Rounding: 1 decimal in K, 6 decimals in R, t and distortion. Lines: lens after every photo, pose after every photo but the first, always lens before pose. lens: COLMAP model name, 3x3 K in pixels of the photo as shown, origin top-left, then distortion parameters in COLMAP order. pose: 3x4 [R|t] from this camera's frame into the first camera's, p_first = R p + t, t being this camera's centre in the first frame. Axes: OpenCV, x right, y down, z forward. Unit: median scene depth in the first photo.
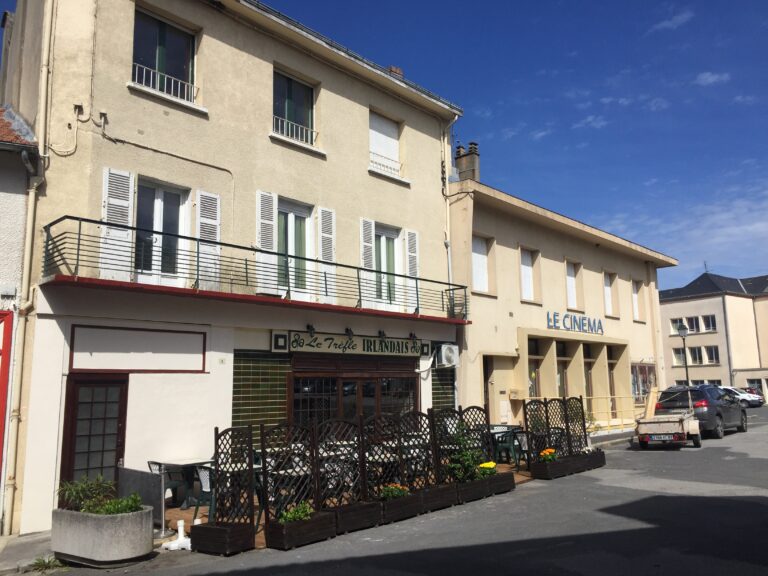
lens RADIAL K [[645.6, 0, 418.7], [0, 645.6, 291.5], [0, 0, 1]] dist [0.050583, -0.013628]
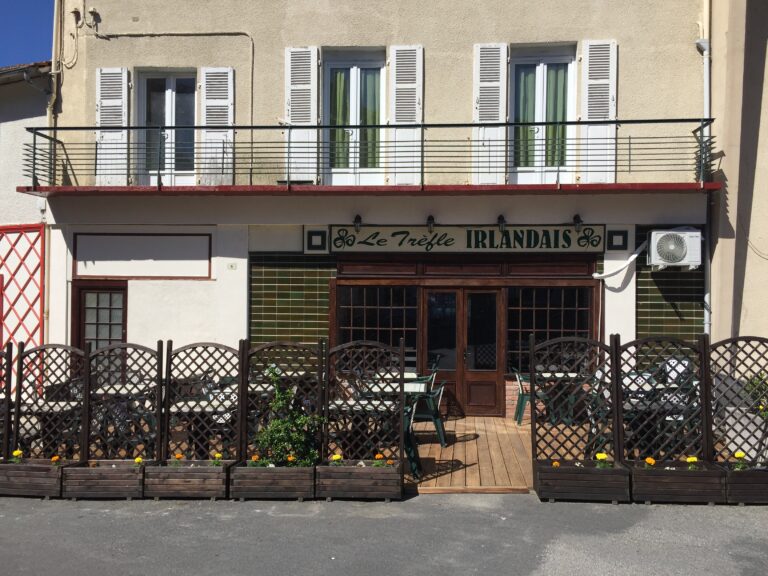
lens RADIAL K [[645.6, 0, 418.7], [0, 645.6, 291.5], [0, 0, 1]] dist [0.050583, -0.013628]
pose [[0.596308, 0.017198, -0.802572, 0.490554], [0.103420, 0.989793, 0.098051, 0.075215], [0.796066, -0.141471, 0.588443, 0.631551]]
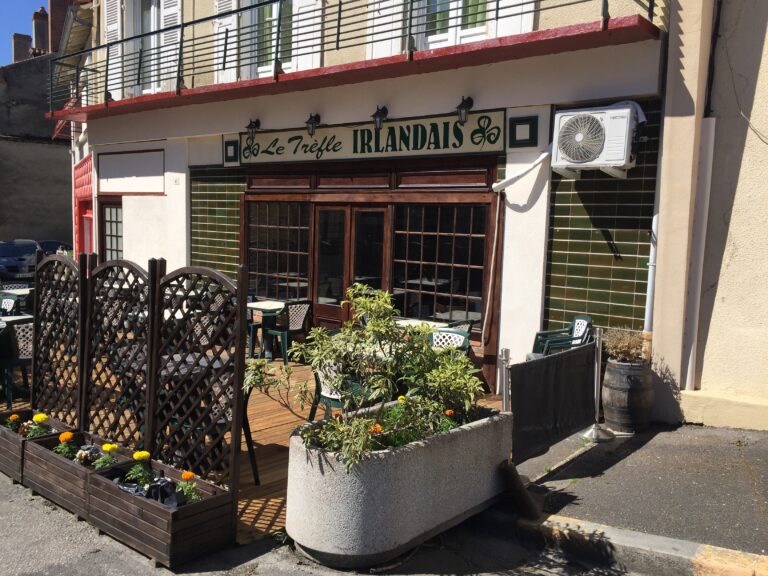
lens RADIAL K [[645.6, 0, 418.7], [0, 645.6, 291.5], [0, 0, 1]] dist [0.050583, -0.013628]
pose [[0.042596, 0.121950, -0.991622, 0.525384], [0.116034, 0.985202, 0.126145, 0.164054], [0.992331, -0.120435, 0.027815, 1.170149]]
